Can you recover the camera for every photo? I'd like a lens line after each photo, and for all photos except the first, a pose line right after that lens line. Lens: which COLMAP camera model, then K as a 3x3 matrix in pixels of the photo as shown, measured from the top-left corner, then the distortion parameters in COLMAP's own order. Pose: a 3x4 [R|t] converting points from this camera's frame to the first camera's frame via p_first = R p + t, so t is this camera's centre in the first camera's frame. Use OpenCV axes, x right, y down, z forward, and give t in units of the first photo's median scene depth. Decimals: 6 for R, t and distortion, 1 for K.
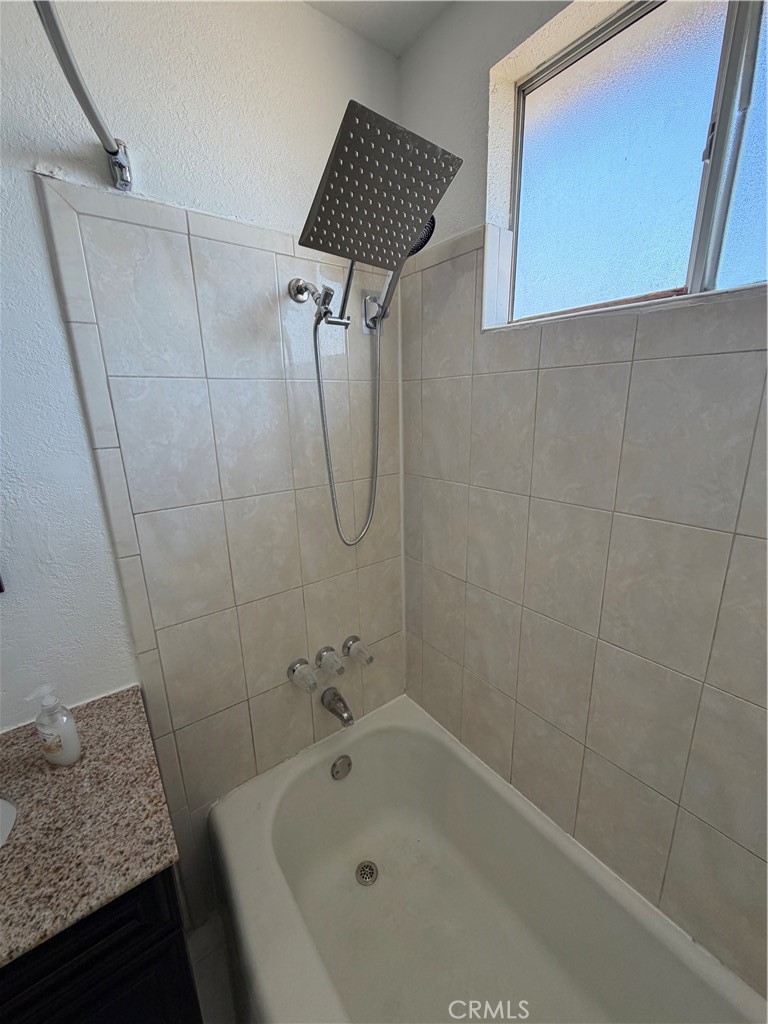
lens RADIAL K [[410.6, 0, 386.5], [0, 410.6, 509.8], [0, 0, 1]] dist [0.001241, -0.000120]
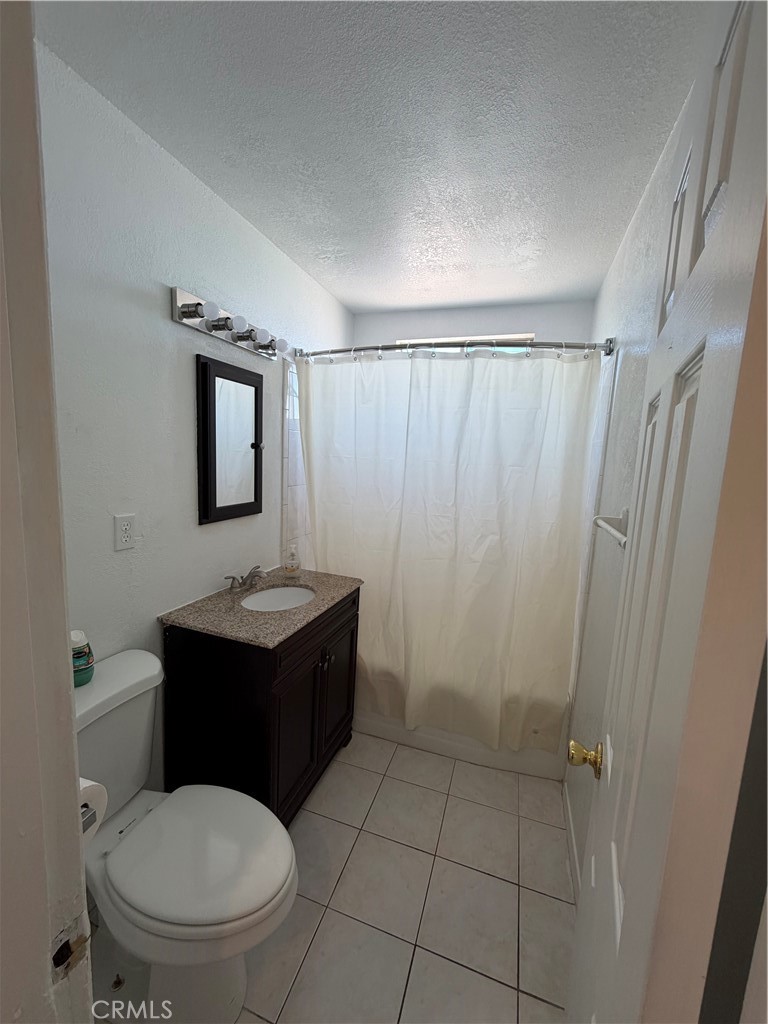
lens RADIAL K [[410.6, 0, 380.9], [0, 410.6, 511.0], [0, 0, 1]] dist [0.001241, -0.000120]
pose [[0.833748, -0.018354, 0.551840, -1.546459], [0.081218, 0.992652, -0.089693, 0.427287], [-0.546139, 0.119600, 0.829113, -1.284282]]
